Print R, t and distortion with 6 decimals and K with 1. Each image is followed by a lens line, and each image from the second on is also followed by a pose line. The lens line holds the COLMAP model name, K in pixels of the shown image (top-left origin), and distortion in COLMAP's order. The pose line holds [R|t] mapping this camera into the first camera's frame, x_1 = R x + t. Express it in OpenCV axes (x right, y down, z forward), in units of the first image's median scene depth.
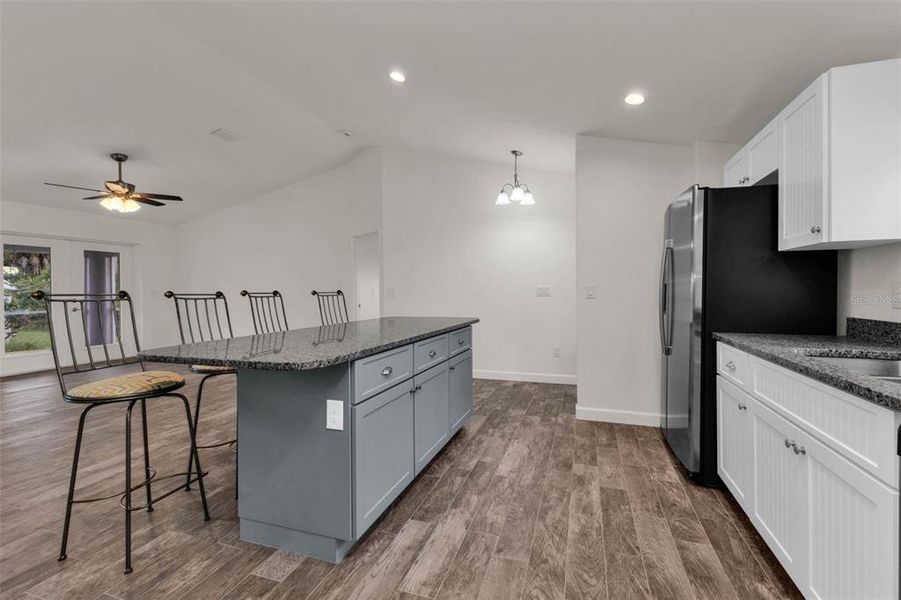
lens RADIAL K [[391.4, 0, 456.1], [0, 391.4, 292.3], [0, 0, 1]] dist [0.015377, -0.005621]
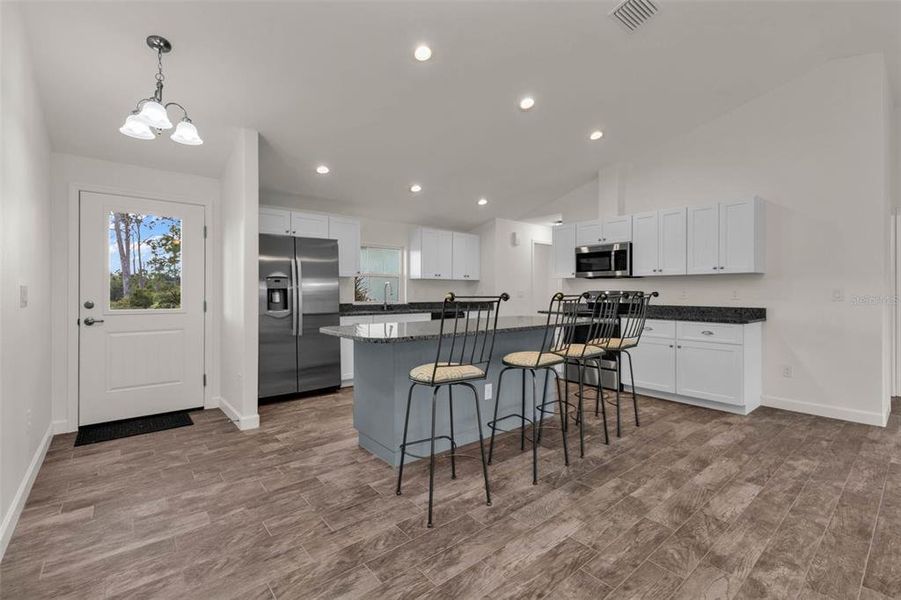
lens RADIAL K [[391.4, 0, 443.8], [0, 391.4, 297.9], [0, 0, 1]] dist [0.015377, -0.005621]
pose [[-0.833574, -0.006716, 0.552367, -0.794271], [0.005871, 0.999762, 0.021015, -0.017912], [-0.552377, 0.020760, -0.833336, 2.019172]]
